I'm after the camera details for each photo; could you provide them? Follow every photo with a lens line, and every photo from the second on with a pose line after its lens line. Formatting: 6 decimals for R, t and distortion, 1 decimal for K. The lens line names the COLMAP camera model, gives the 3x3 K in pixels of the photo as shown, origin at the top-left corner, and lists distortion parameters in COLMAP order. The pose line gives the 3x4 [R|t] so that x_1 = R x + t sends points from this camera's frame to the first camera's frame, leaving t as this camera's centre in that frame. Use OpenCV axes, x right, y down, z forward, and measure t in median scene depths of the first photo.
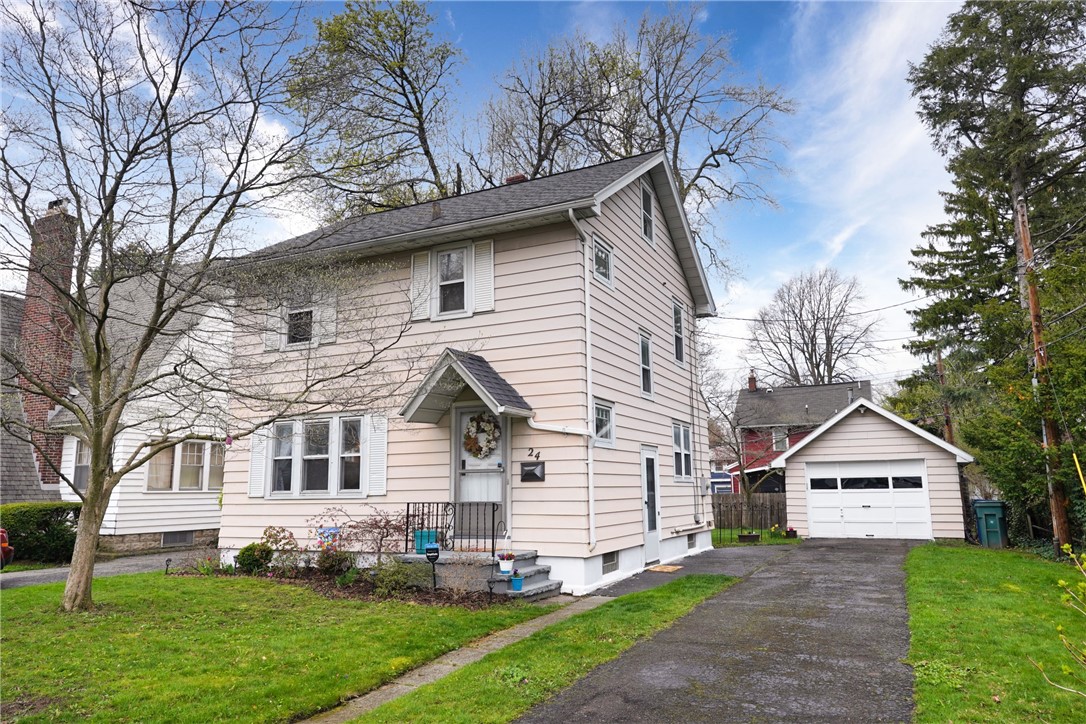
lens RADIAL K [[740.3, 0, 543.0], [0, 740.3, 362.0], [0, 0, 1]] dist [0.000172, -0.001009]
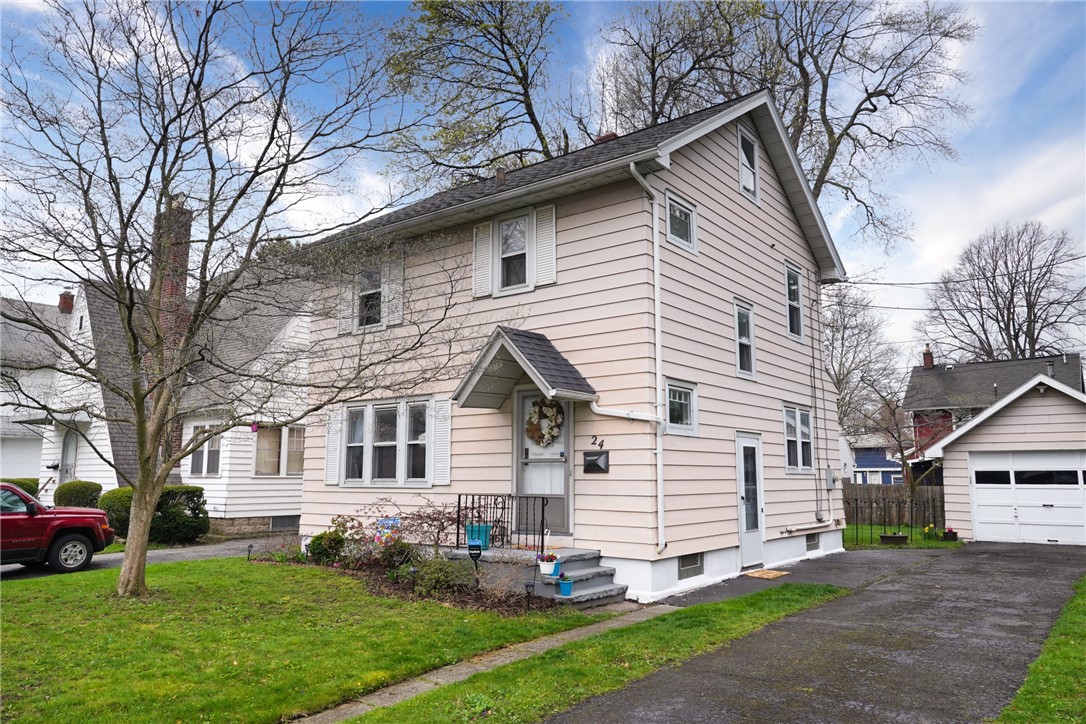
lens RADIAL K [[769.1, 0, 543.0], [0, 769.1, 362.0], [0, 0, 1]] dist [0.000789, 0.000514]
pose [[0.977616, -0.017688, -0.209652, 0.101938], [0.022890, 0.999487, 0.022412, 0.004628], [0.209148, -0.026710, 0.977519, 0.071313]]
